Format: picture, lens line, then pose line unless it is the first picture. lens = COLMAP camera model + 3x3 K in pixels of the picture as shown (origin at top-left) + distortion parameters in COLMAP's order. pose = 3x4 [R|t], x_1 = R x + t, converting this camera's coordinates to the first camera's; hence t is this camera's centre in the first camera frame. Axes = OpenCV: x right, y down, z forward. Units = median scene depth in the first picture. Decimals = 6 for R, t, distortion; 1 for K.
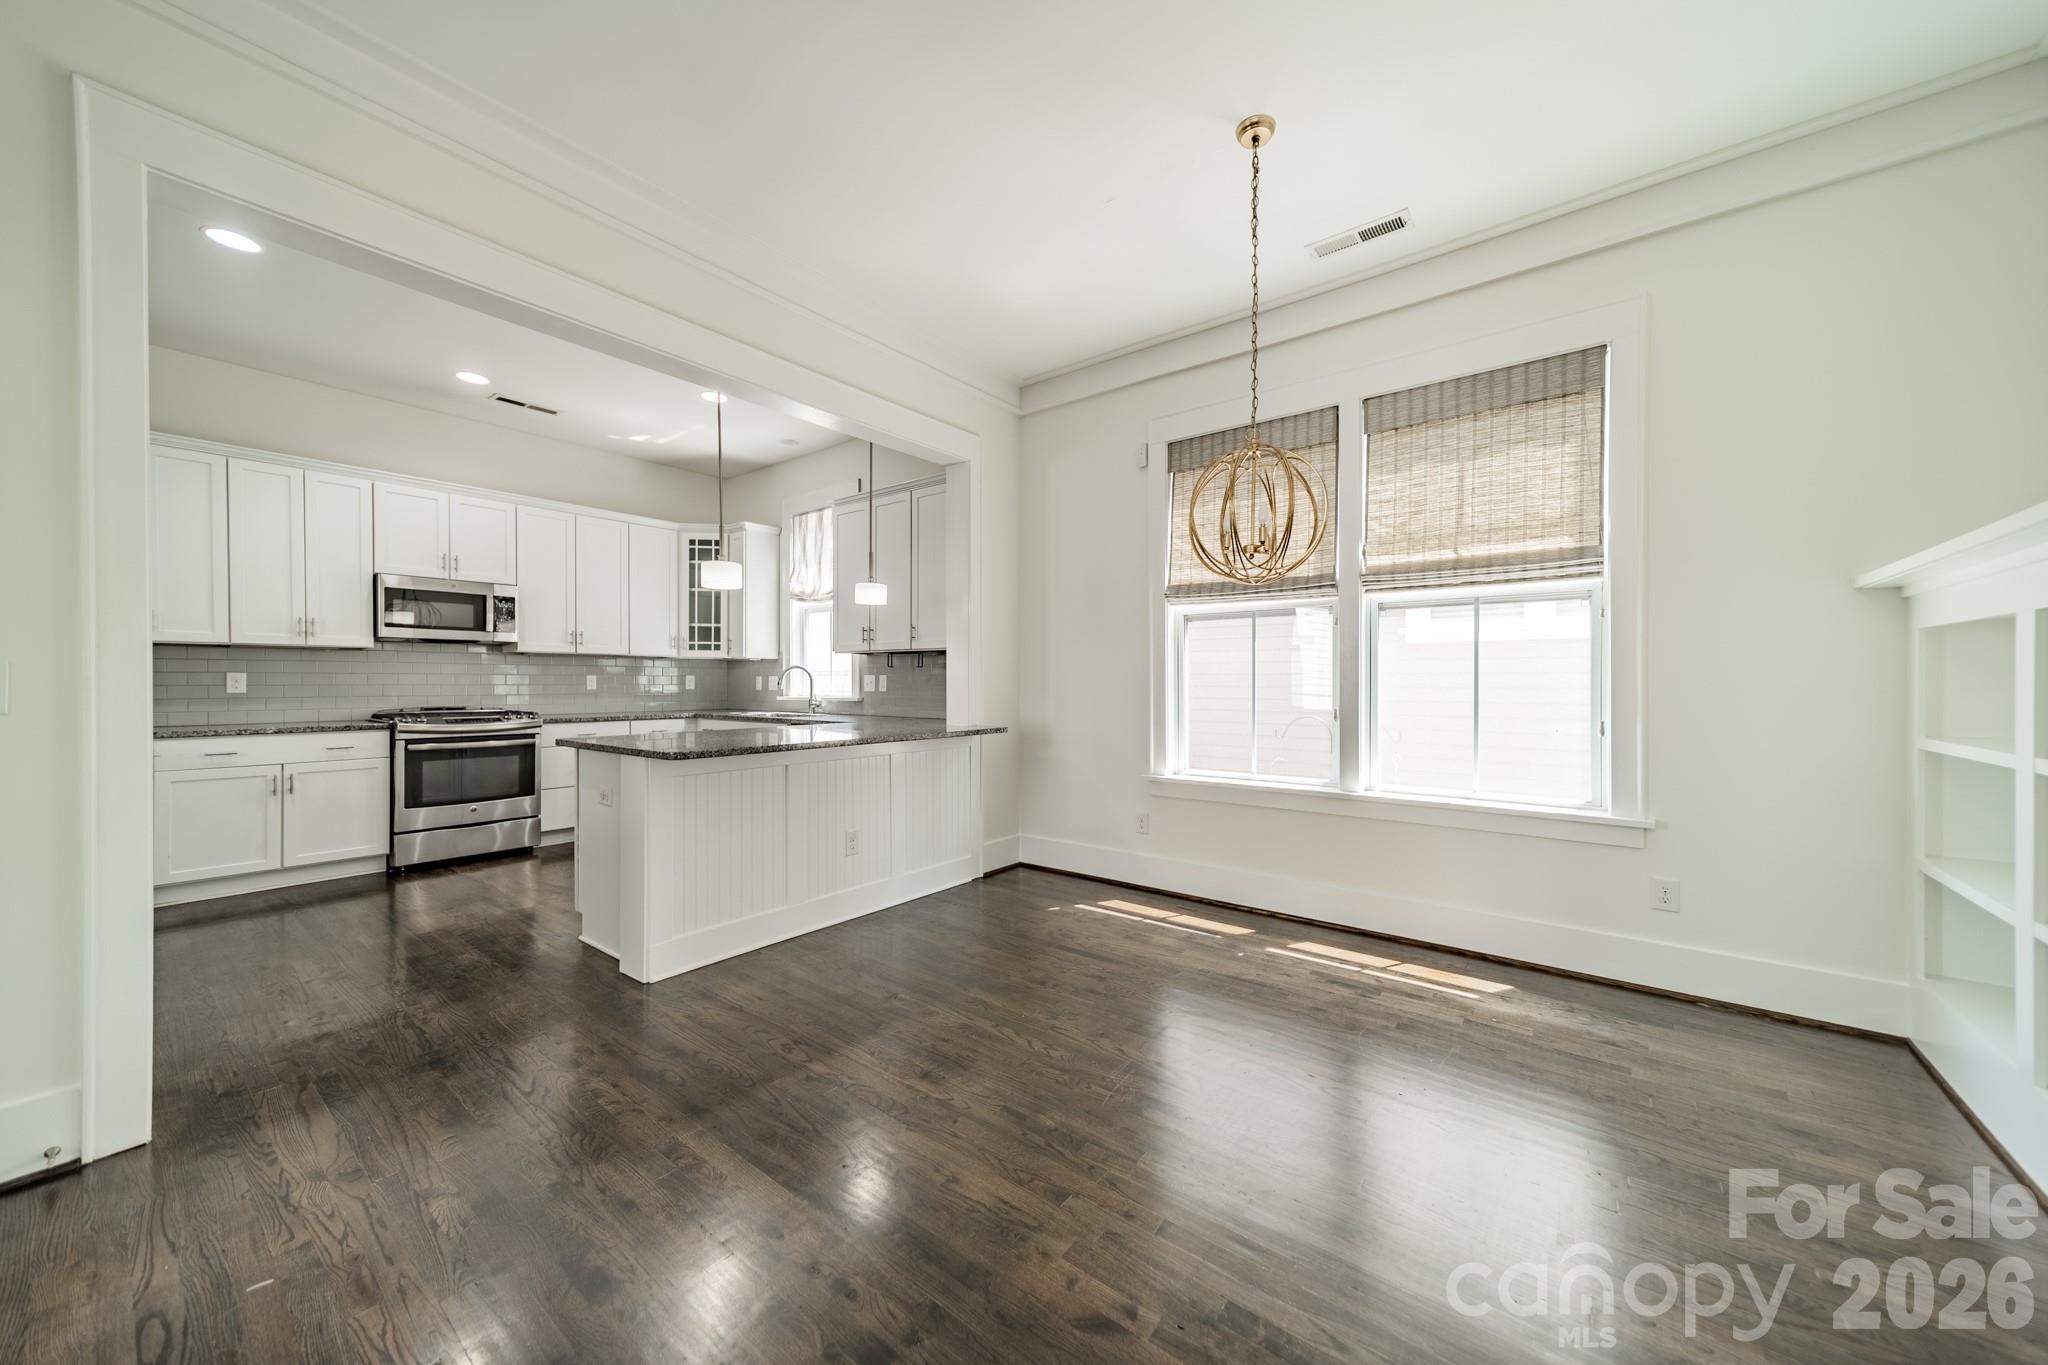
lens RADIAL K [[726.9, 0, 1031.1], [0, 726.9, 687.0], [0, 0, 1]] dist [0.007003, 0.000532]
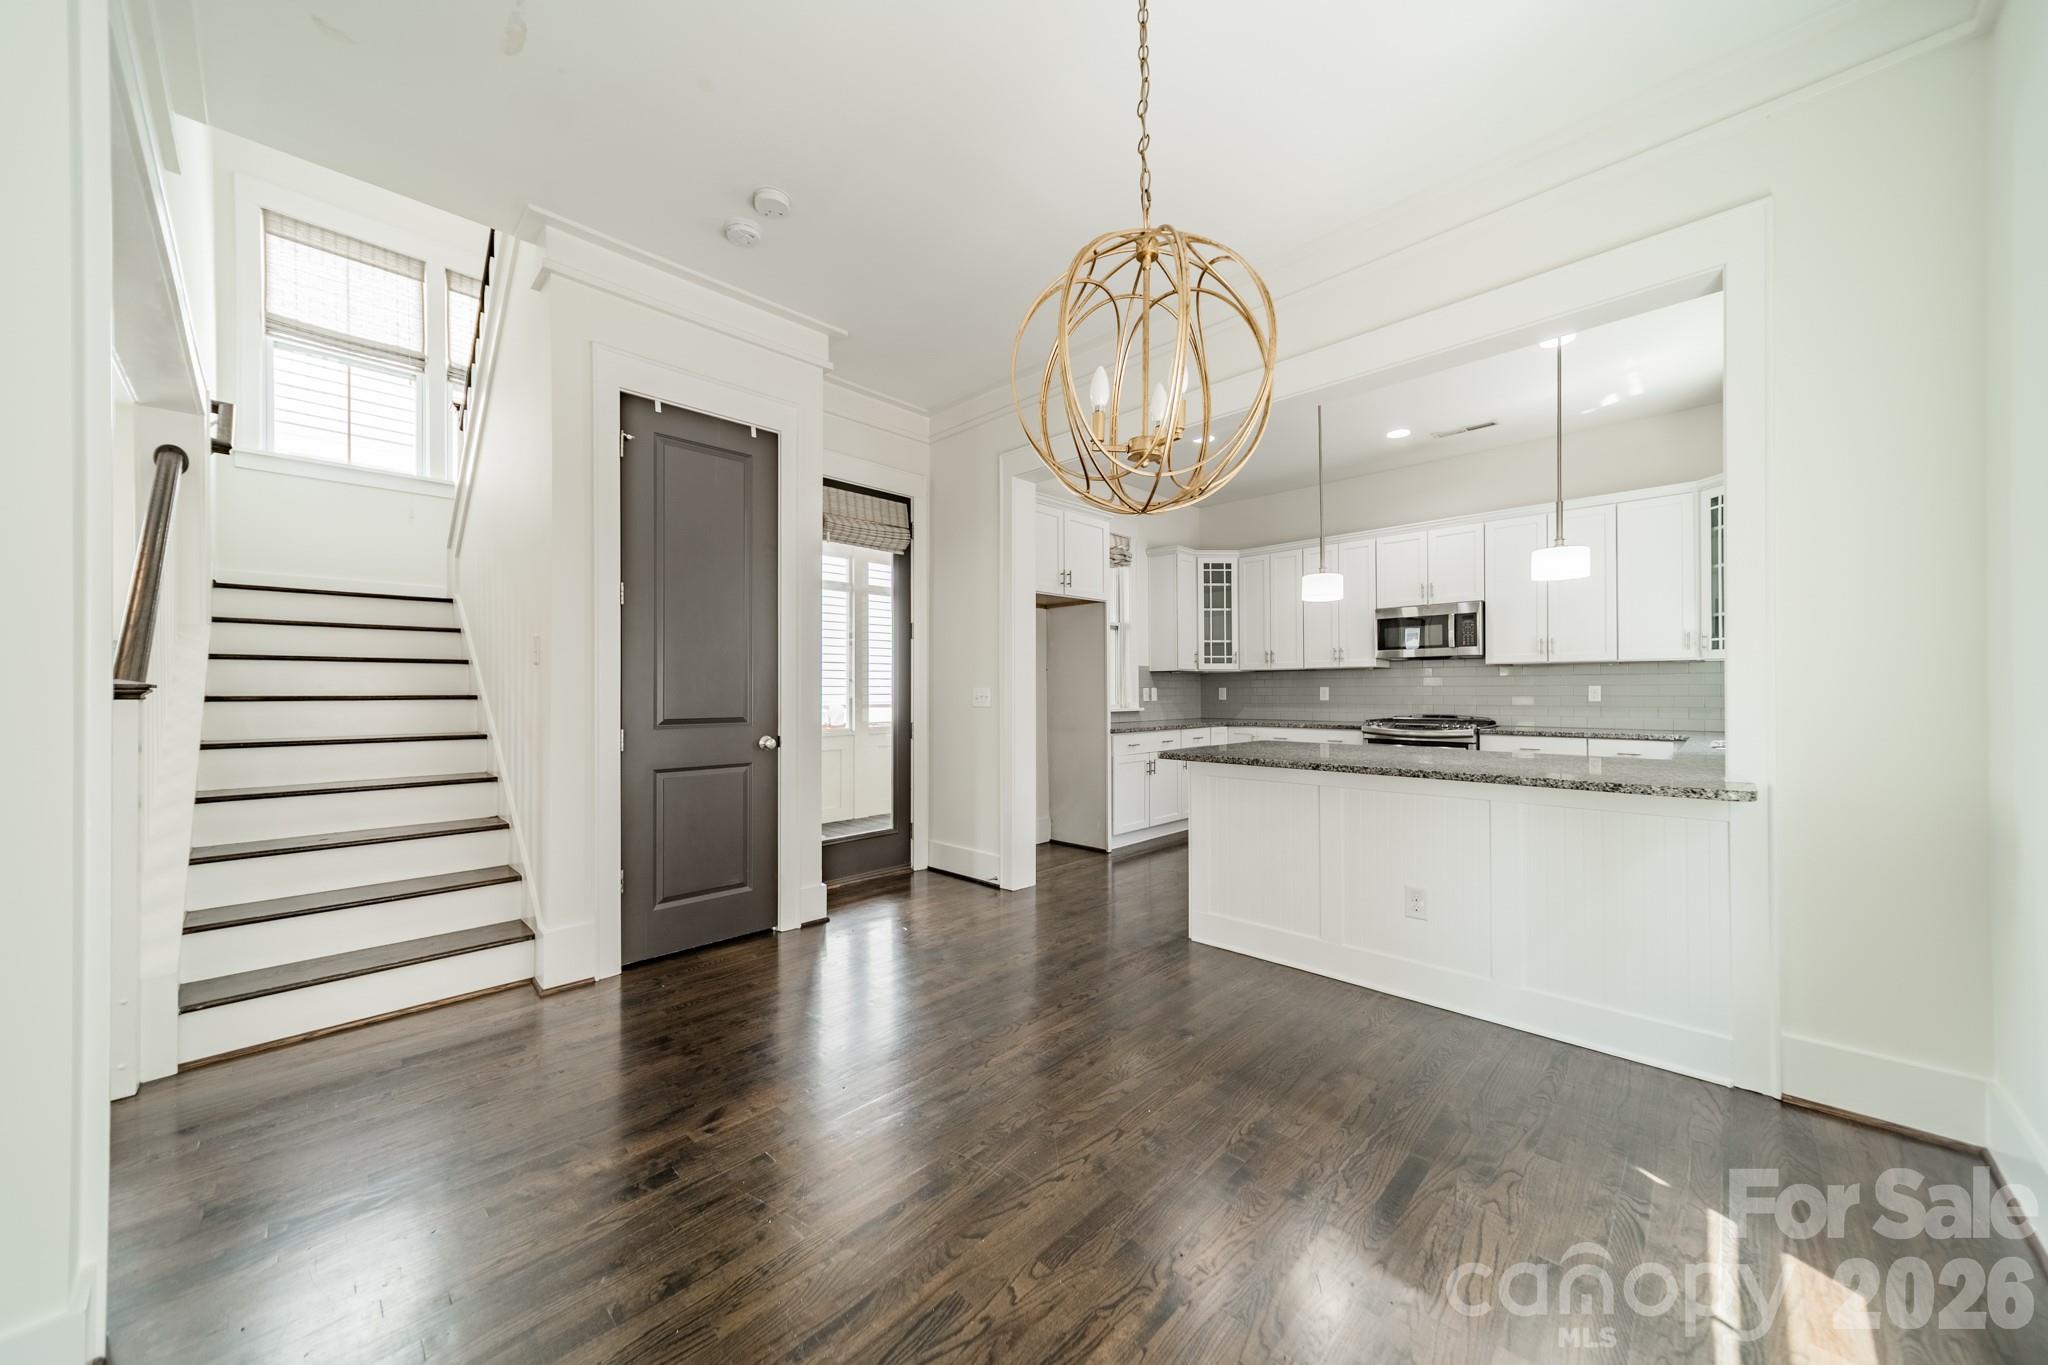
lens RADIAL K [[726.9, 0, 1026.5], [0, 726.9, 689.6], [0, 0, 1]] dist [0.007003, 0.000532]
pose [[-0.110503, -0.002914, -0.993872, 0.427385], [-0.004186, 0.999988, -0.002466, -0.007200], [0.993867, 0.003888, -0.110514, 0.501638]]
